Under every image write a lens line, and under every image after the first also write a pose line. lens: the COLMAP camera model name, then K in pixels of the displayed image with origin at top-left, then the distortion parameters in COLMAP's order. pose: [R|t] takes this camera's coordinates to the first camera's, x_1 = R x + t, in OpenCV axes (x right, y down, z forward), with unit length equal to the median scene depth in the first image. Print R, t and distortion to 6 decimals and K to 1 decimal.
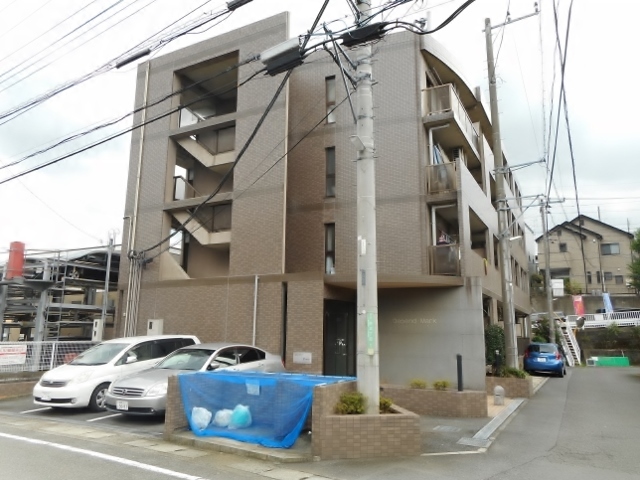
lens RADIAL K [[470.8, 0, 322.4], [0, 470.8, 237.2], [0, 0, 1]] dist [0.002159, -0.000225]
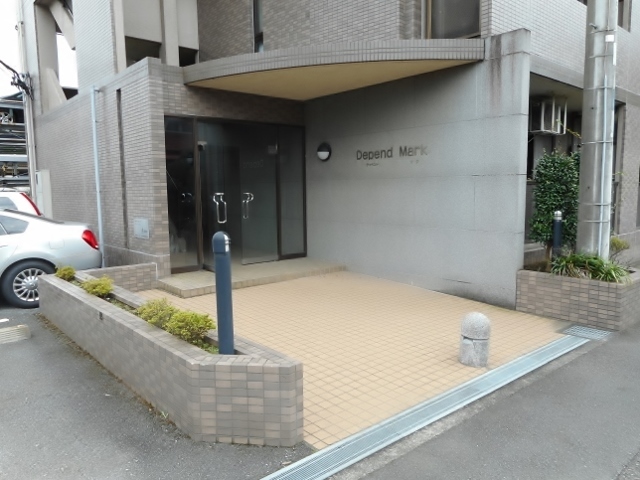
lens RADIAL K [[470.8, 0, 322.4], [0, 470.8, 237.2], [0, 0, 1]] dist [0.002159, -0.000225]
pose [[0.929617, 0.015200, -0.368214, 0.330313], [0.096234, 0.954470, 0.282359, 0.124571], [0.355740, -0.297921, 0.885828, 0.550138]]
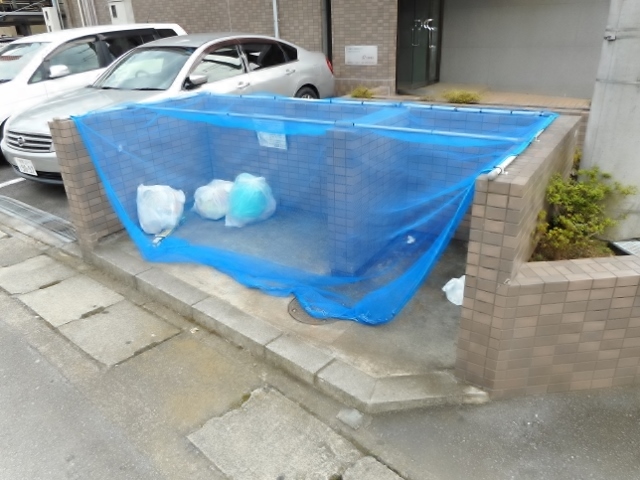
lens RADIAL K [[470.8, 0, 322.4], [0, 470.8, 237.2], [0, 0, 1]] dist [0.002159, -0.000225]
pose [[0.996342, -0.006924, -0.085173, -0.039739], [0.055297, 0.812144, 0.580831, 0.091982], [0.065151, -0.583416, 0.809556, 0.370317]]
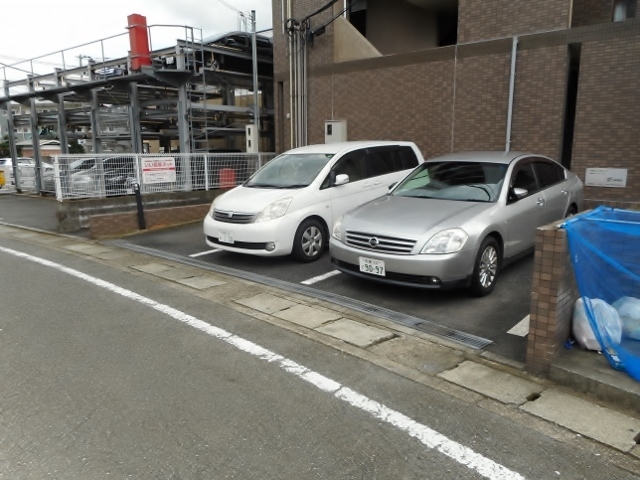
lens RADIAL K [[470.8, 0, 322.4], [0, 470.8, 237.2], [0, 0, 1]] dist [0.002159, -0.000225]
pose [[0.974337, 0.034016, -0.222511, -0.239452], [0.052605, 0.926732, 0.372023, 0.083659], [0.218862, -0.374181, 0.901159, 0.345604]]
